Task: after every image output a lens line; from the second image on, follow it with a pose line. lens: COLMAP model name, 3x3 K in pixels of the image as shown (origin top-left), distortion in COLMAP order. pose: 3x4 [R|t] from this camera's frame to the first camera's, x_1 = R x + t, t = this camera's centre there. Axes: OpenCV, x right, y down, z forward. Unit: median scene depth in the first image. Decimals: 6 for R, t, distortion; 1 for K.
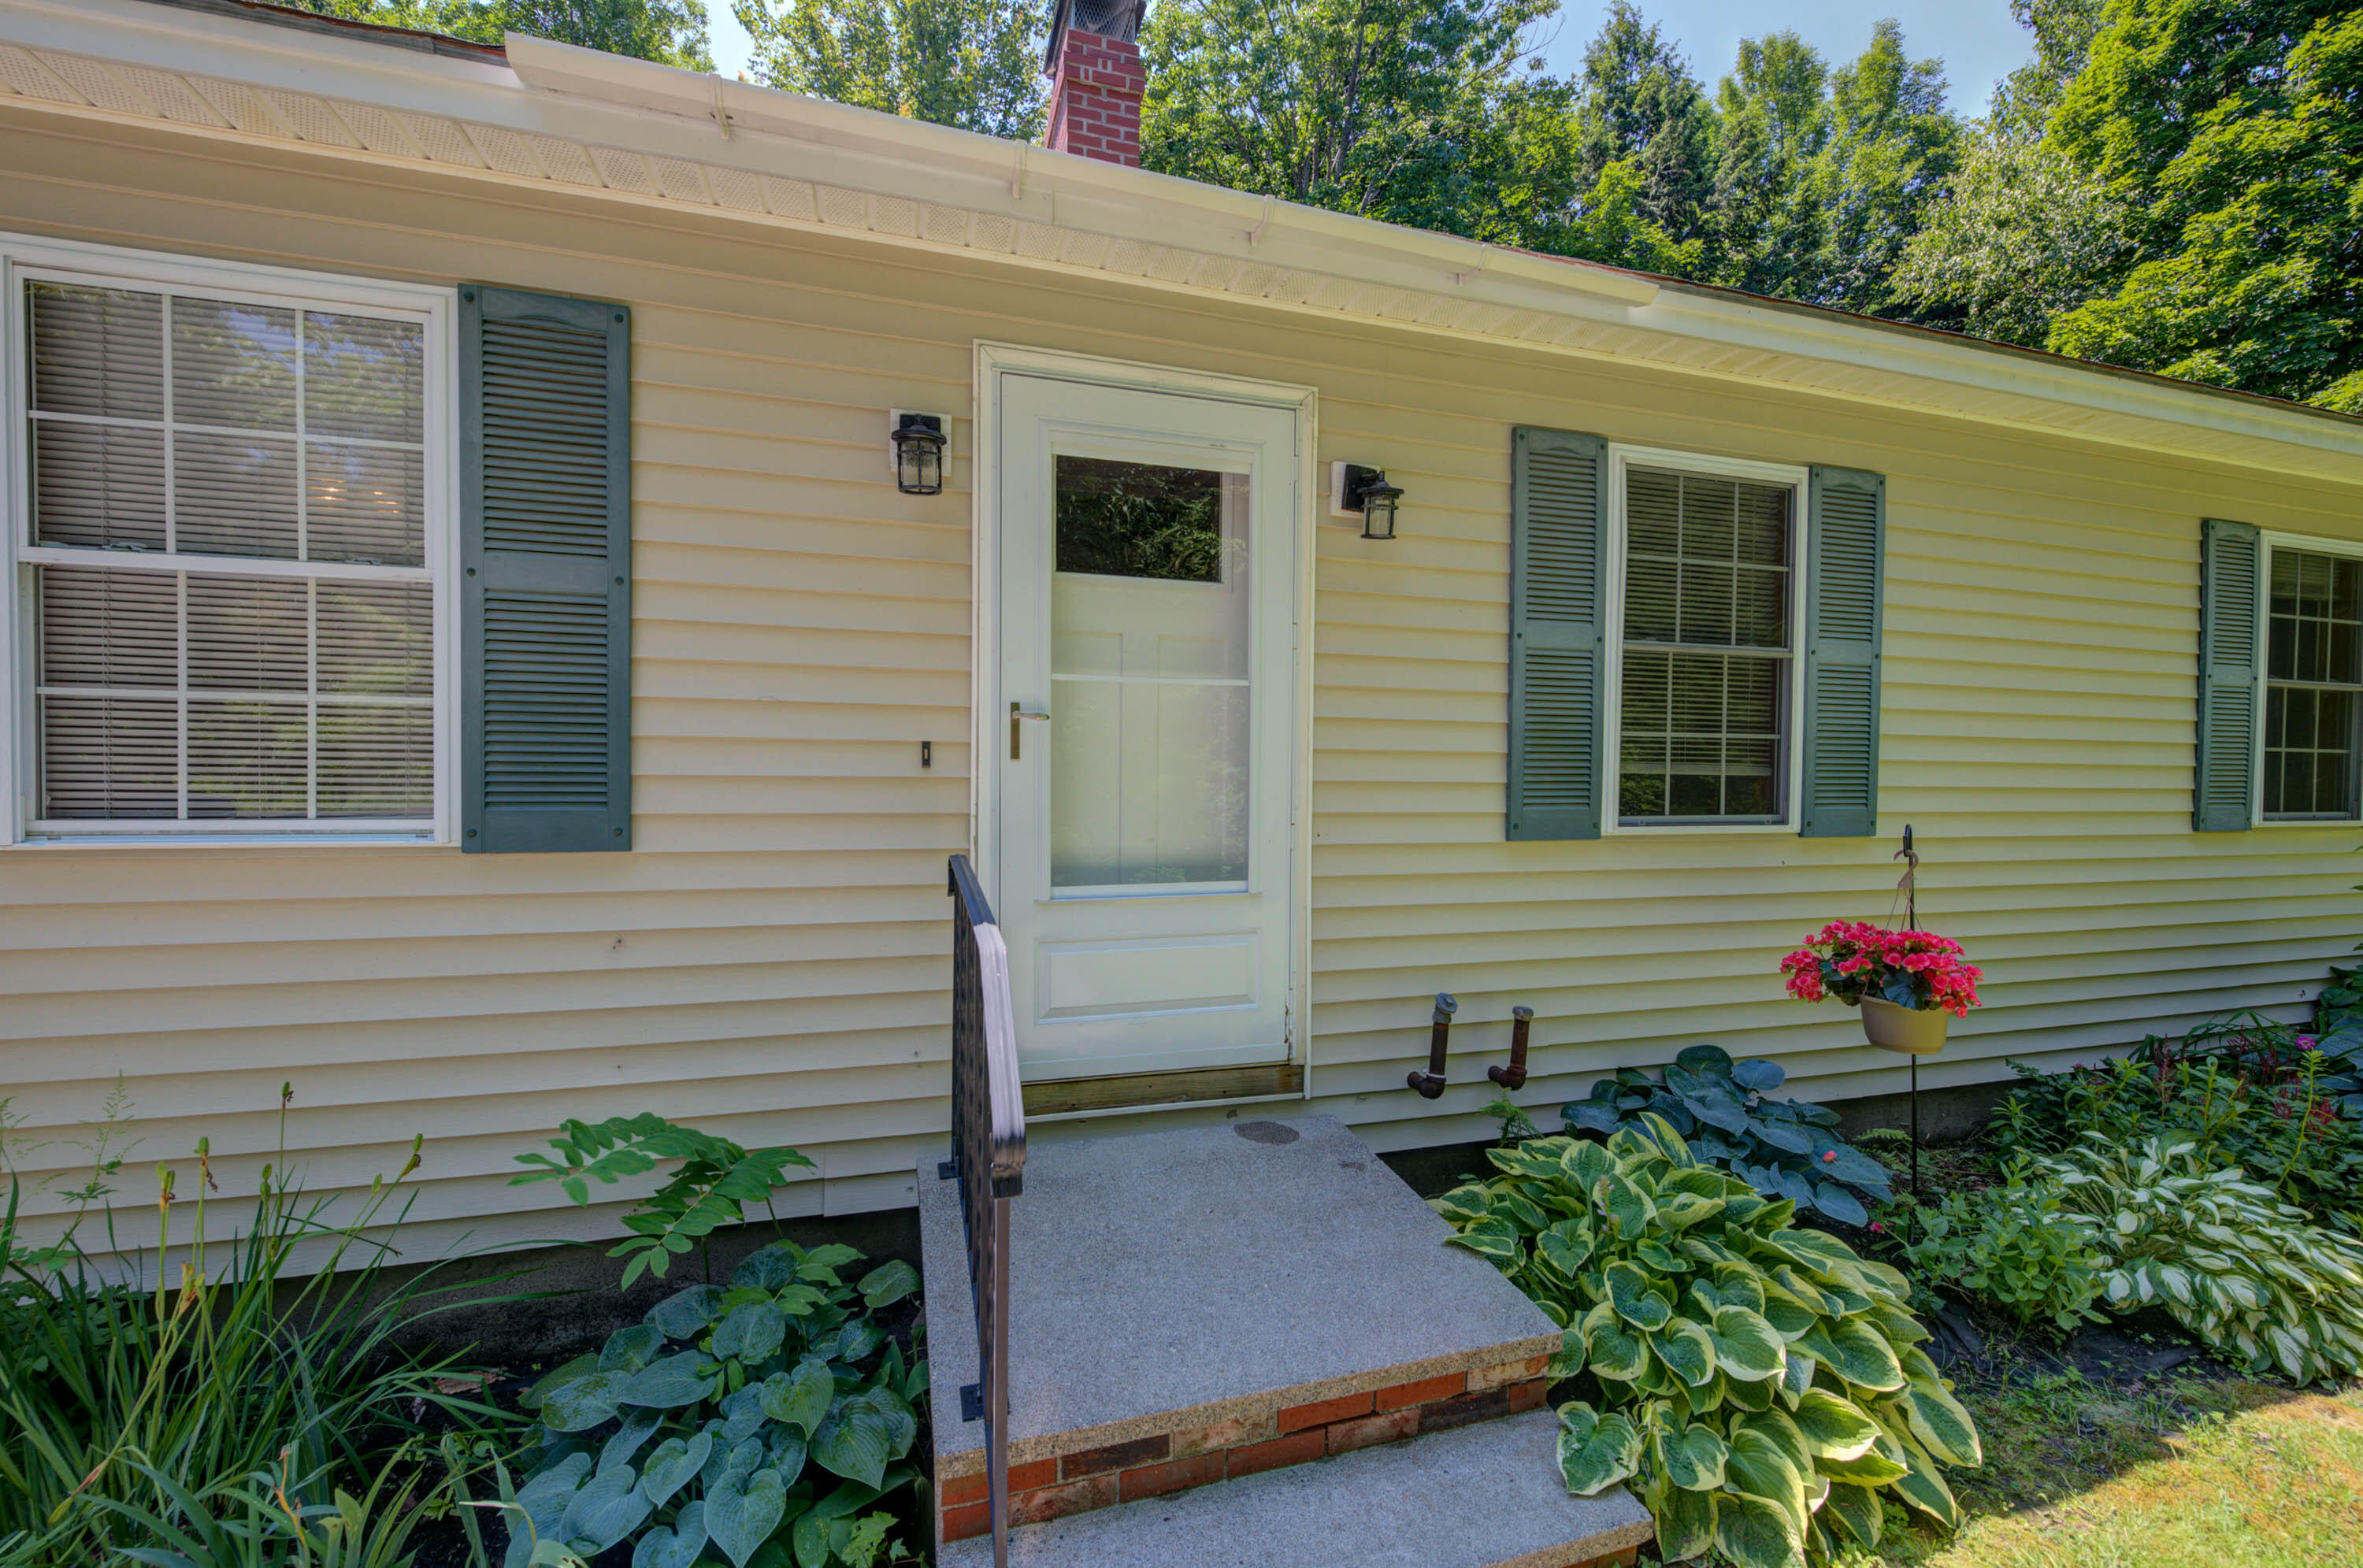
lens RADIAL K [[942.7, 0, 1187.1], [0, 942.7, 775.8], [0, 0, 1]] dist [0.005396, -0.002788]
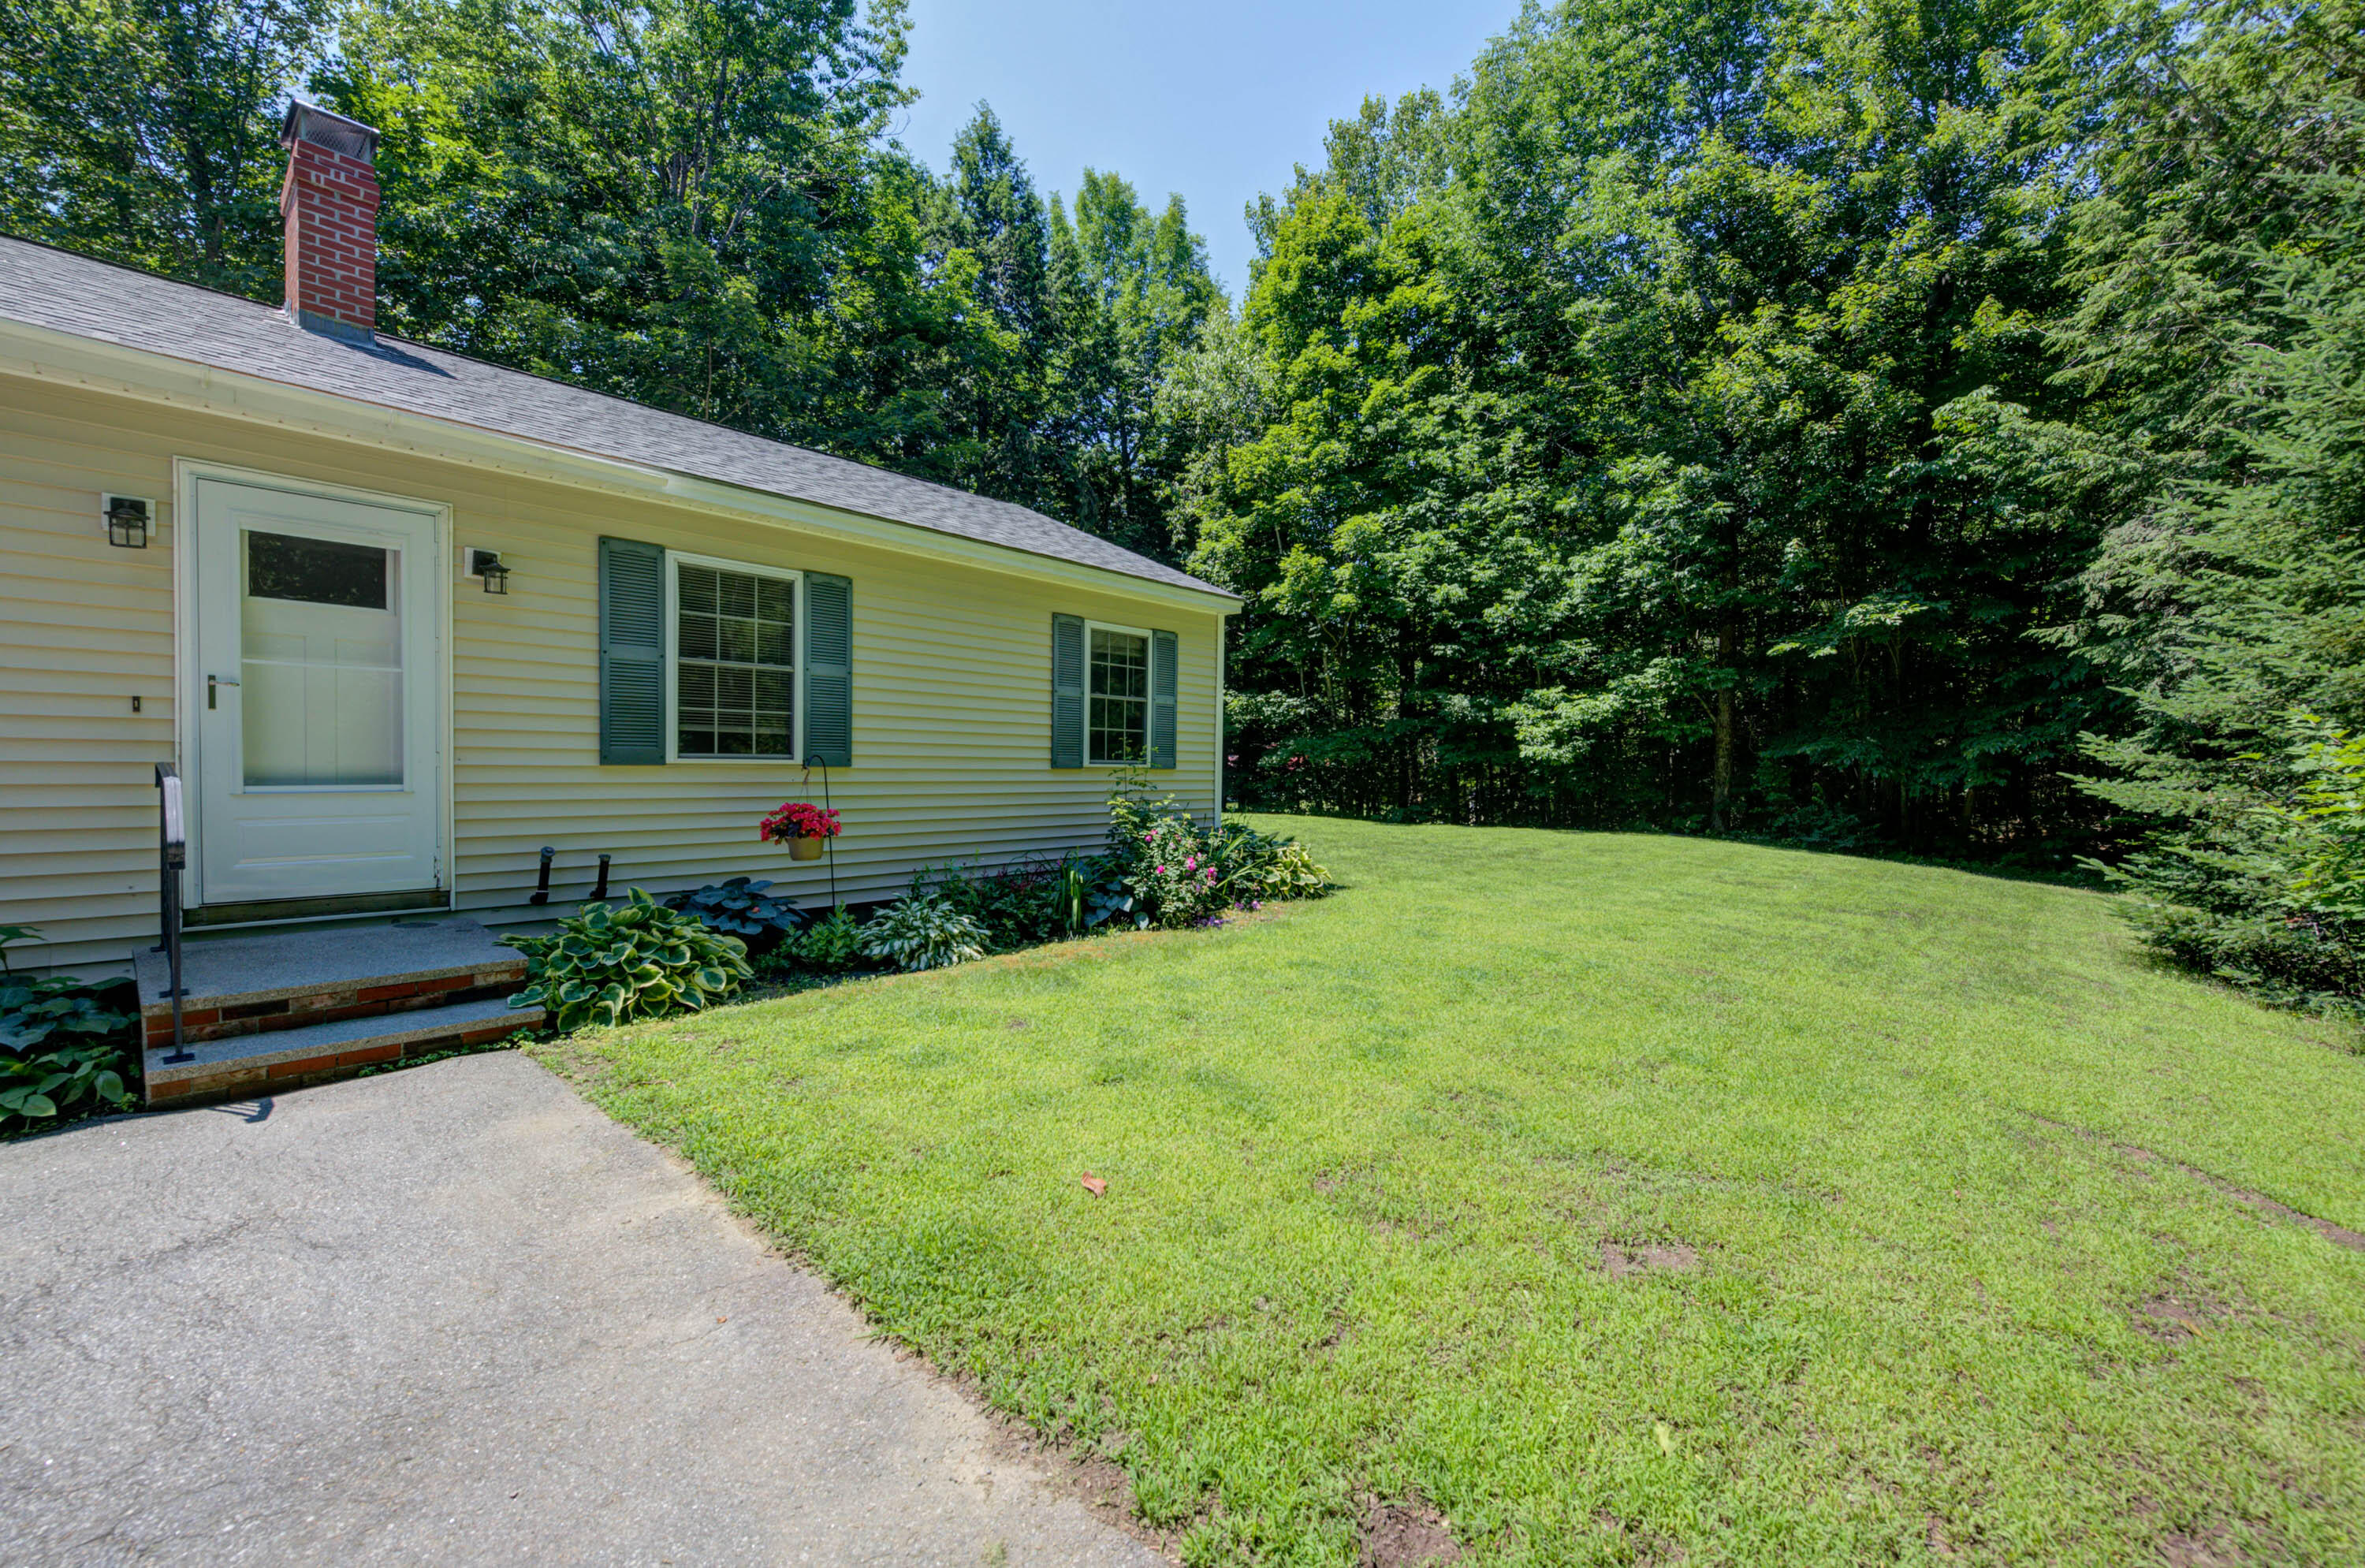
lens RADIAL K [[943.6, 0, 1183.1], [0, 943.6, 777.7], [0, 0, 1]] dist [0.005396, -0.002788]
pose [[0.851399, -0.008340, 0.524453, 0.333649], [0.003180, 0.999937, 0.010739, 0.075705], [-0.524509, -0.007475, 0.851372, -1.104373]]
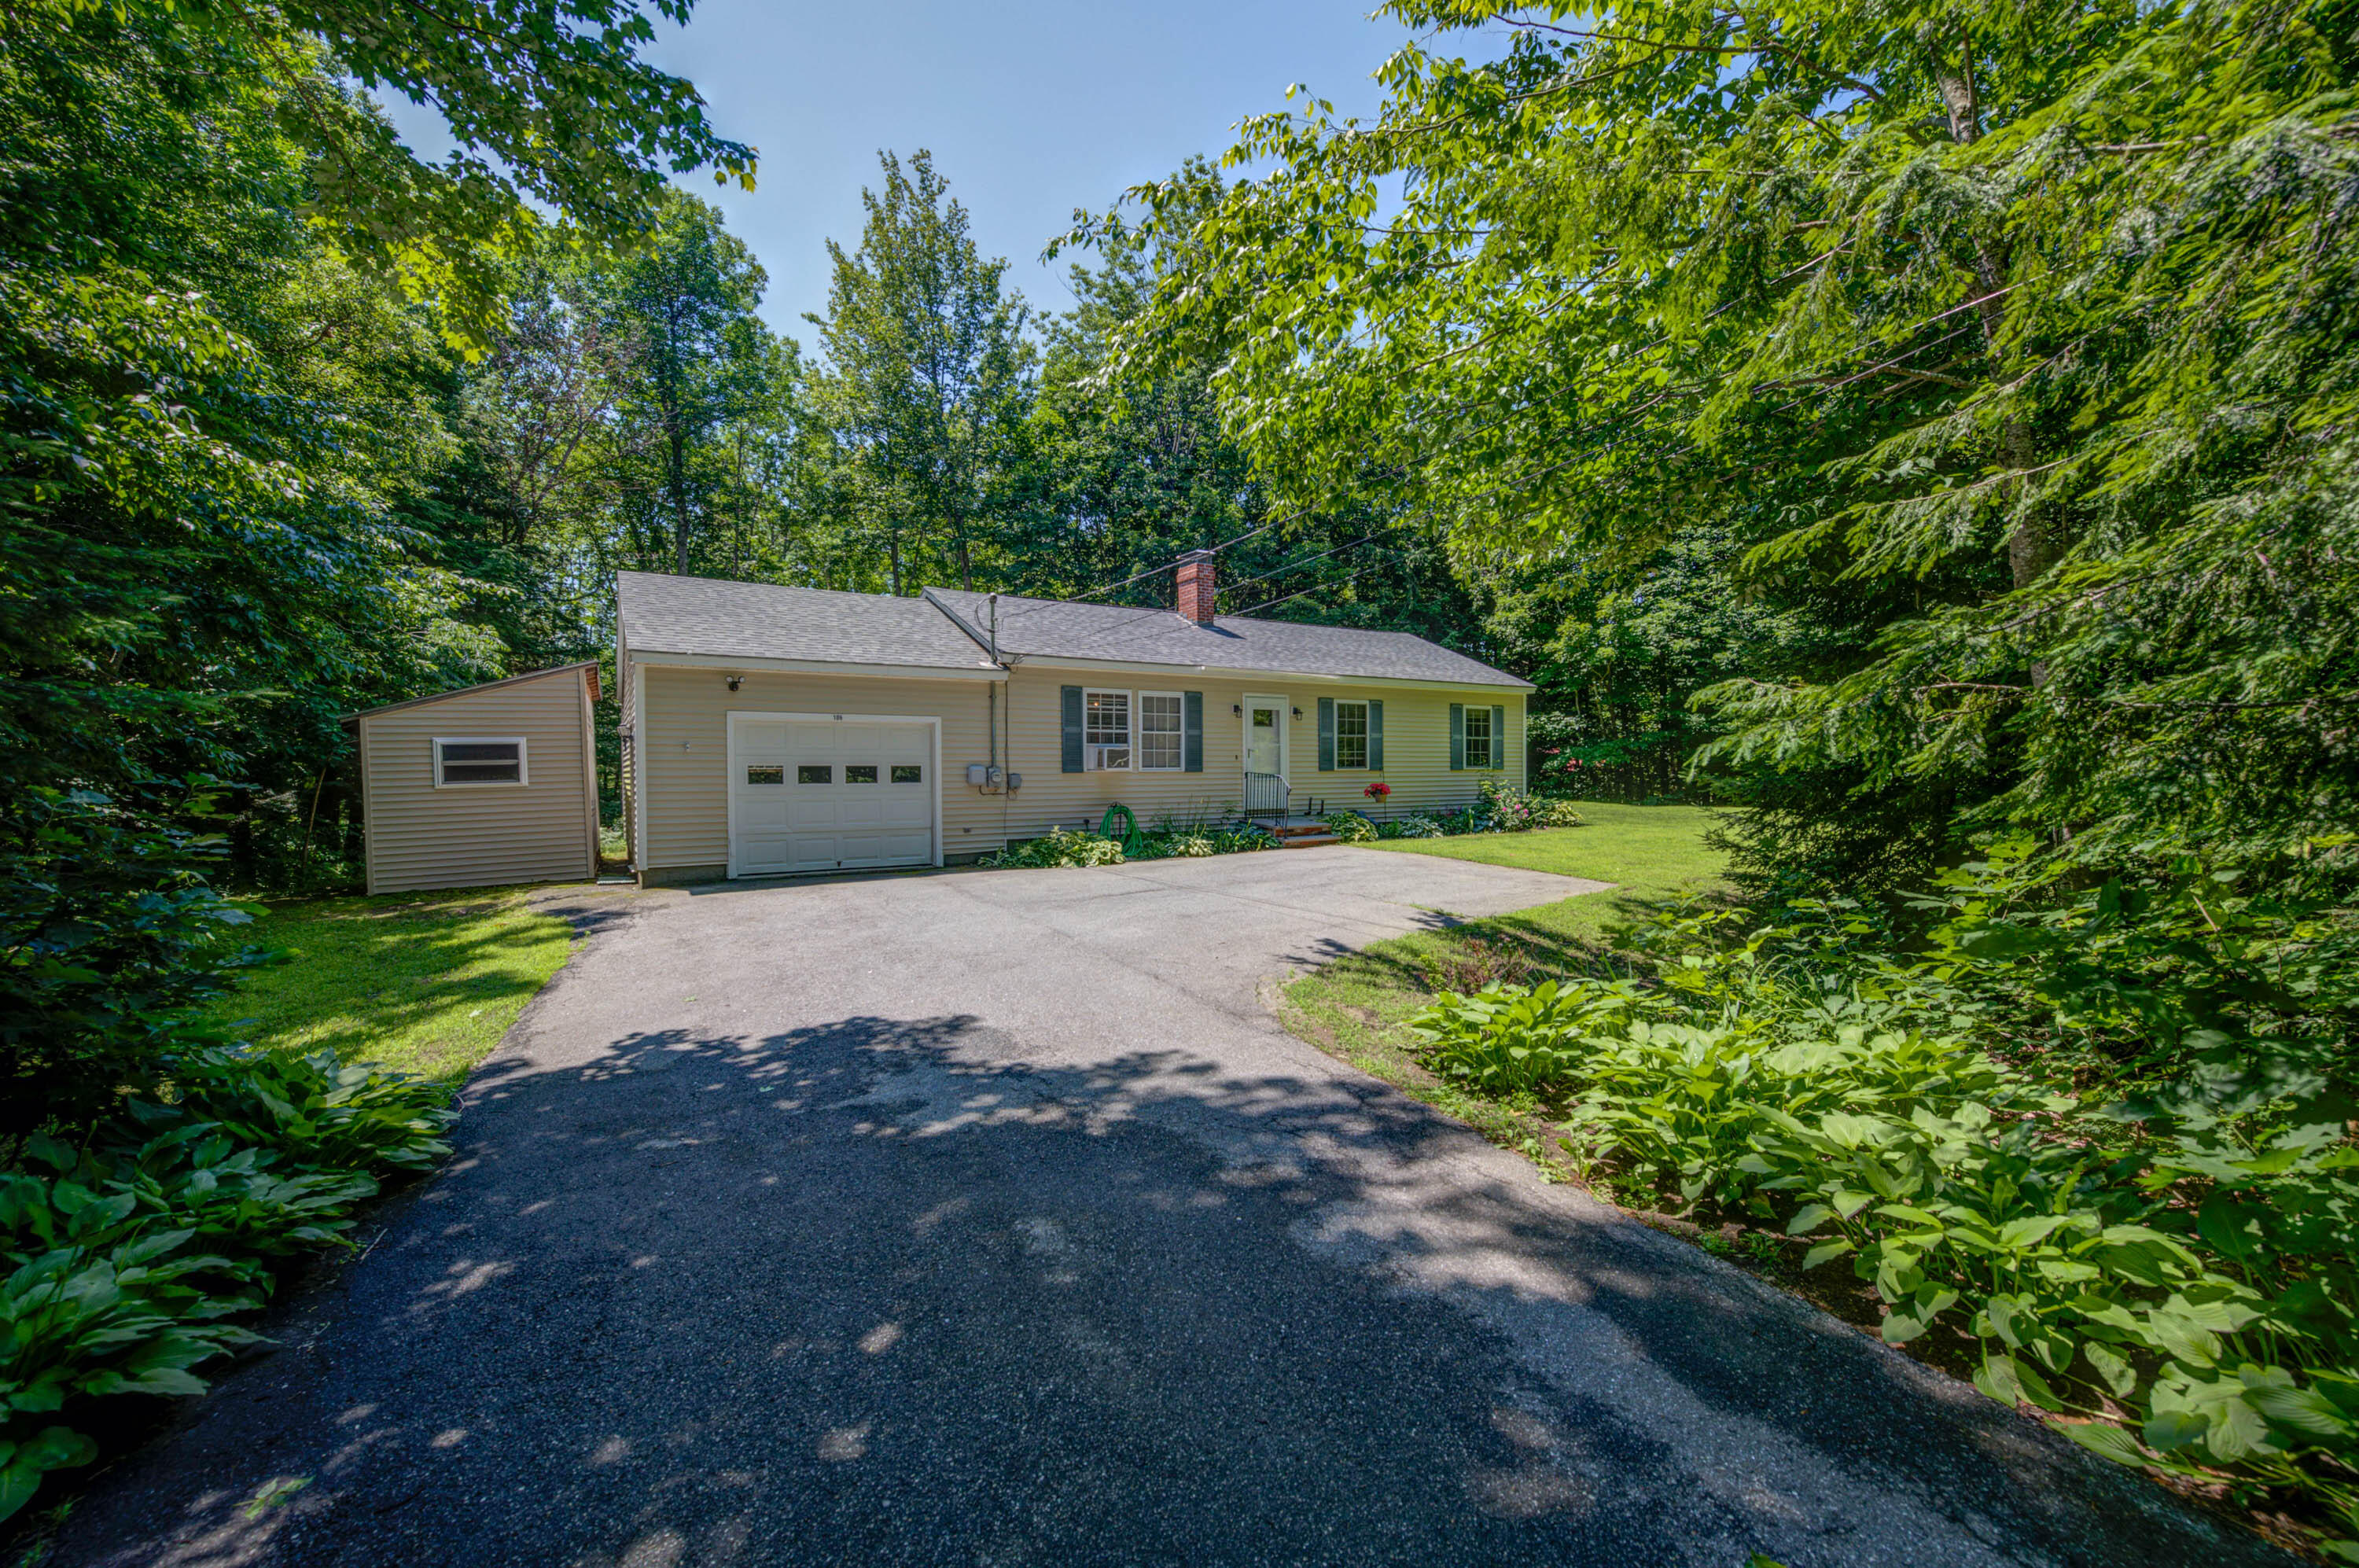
lens RADIAL K [[941.2, 0, 1169.2], [0, 941.2, 803.3], [0, 0, 1]] dist [0.005396, -0.002788]
pose [[0.966714, -0.029491, 0.254155, -1.910288], [0.024293, 0.999427, 0.023569, 0.104708], [-0.254704, -0.016610, 0.966876, -4.103507]]
